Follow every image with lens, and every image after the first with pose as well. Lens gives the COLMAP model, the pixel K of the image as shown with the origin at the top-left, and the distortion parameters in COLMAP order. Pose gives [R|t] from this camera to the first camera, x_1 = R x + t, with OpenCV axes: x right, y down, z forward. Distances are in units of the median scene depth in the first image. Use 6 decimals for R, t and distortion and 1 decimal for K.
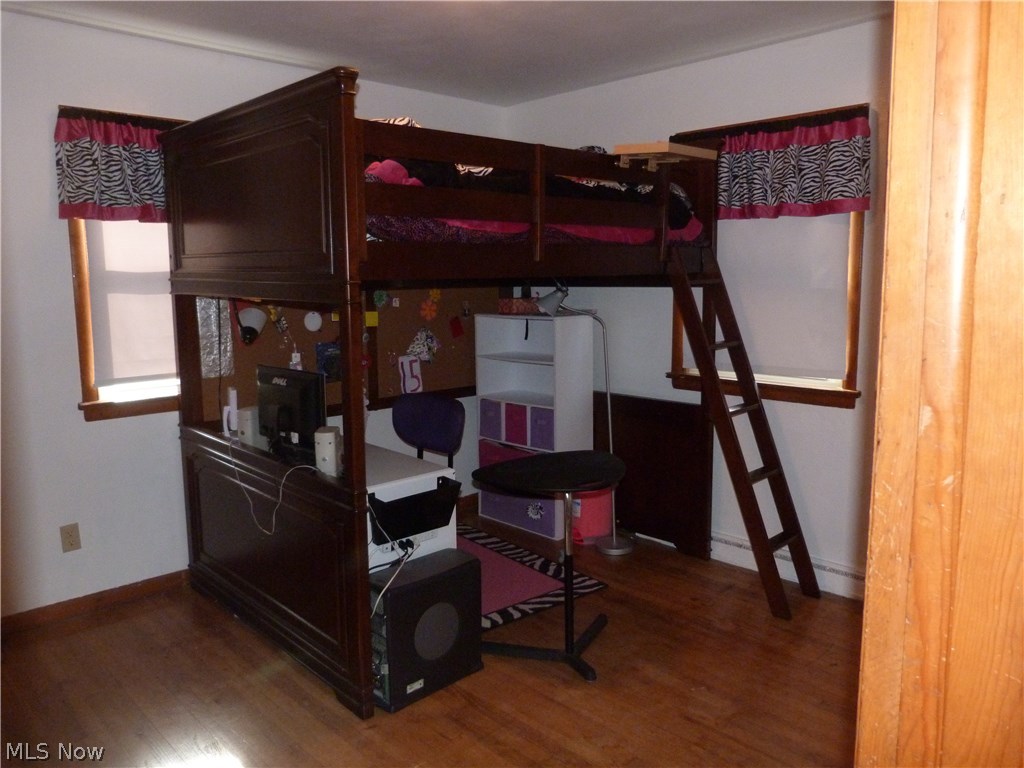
lens RADIAL K [[761.2, 0, 512.0], [0, 761.2, 384.0], [0, 0, 1]] dist [-0.028362, 0.004593]
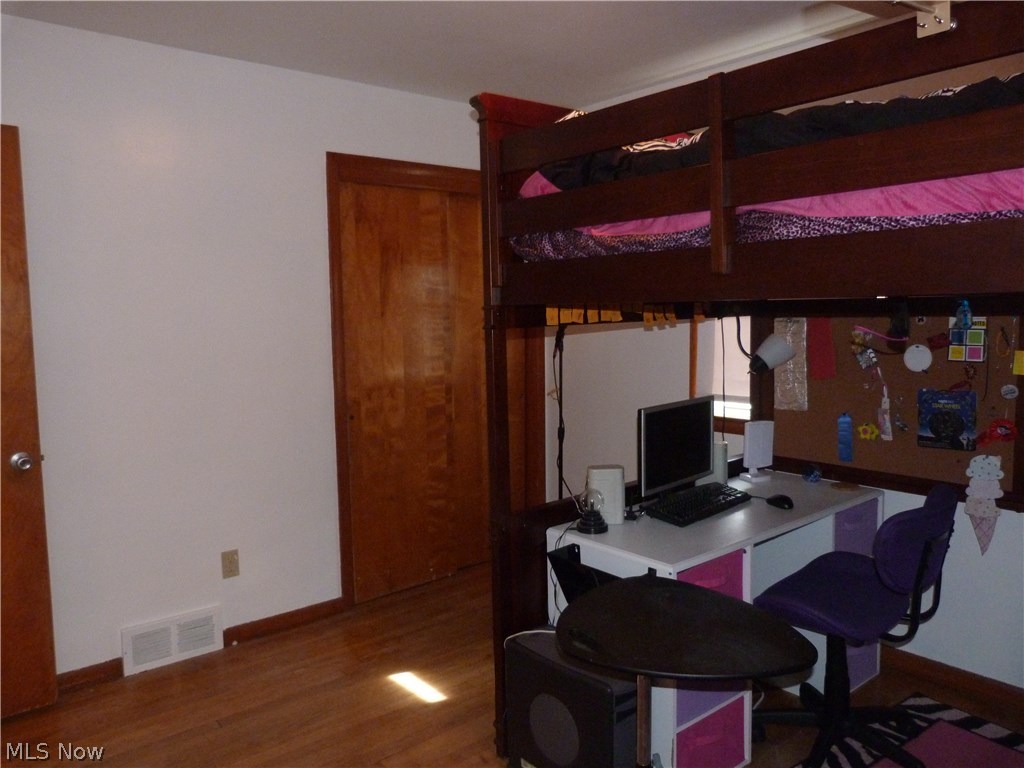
lens RADIAL K [[761.2, 0, 512.0], [0, 761.2, 384.0], [0, 0, 1]] dist [-0.028362, 0.004593]
pose [[-0.063688, 0.109217, -0.991975, 0.531952], [-0.119889, 0.985957, 0.116252, -0.107696], [0.990742, 0.126331, -0.049700, 0.748824]]
